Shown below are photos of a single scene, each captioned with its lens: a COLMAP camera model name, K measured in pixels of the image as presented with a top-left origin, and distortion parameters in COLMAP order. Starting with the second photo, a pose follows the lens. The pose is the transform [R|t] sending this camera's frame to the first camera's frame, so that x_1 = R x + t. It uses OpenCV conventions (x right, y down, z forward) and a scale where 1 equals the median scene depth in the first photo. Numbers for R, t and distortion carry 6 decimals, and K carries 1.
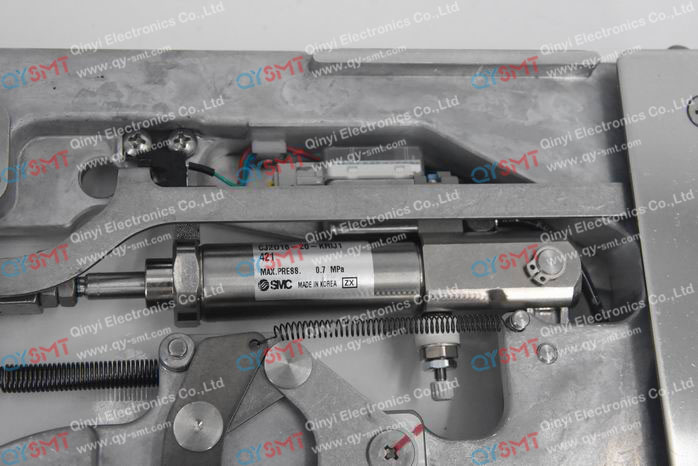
lens RADIAL K [[1200.1, 0, 349.8], [0, 1200.1, 234.7], [0, 0, 1]] dist [0.002890, 0.000000]
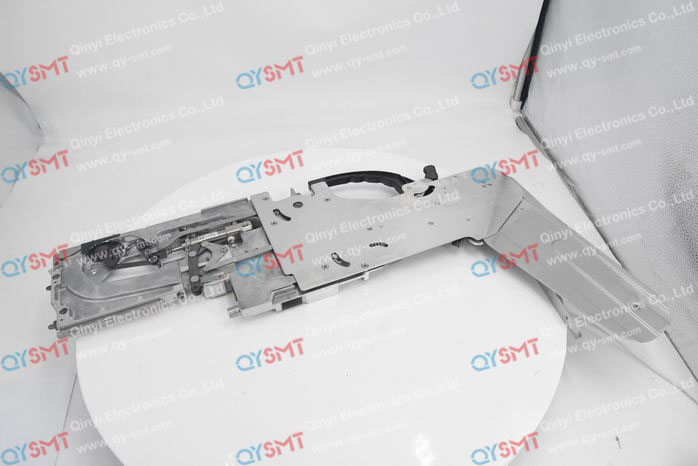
lens RADIAL K [[488.0, 0, 348.0], [0, 488.0, 230.4], [0, 0, 1]] dist [-0.110650, 0.041155]
pose [[0.927993, -0.339961, 0.152500, 0.263734], [0.372292, 0.829415, -0.416496, 1.287497], [0.015106, 0.443280, 0.896256, -1.214239]]
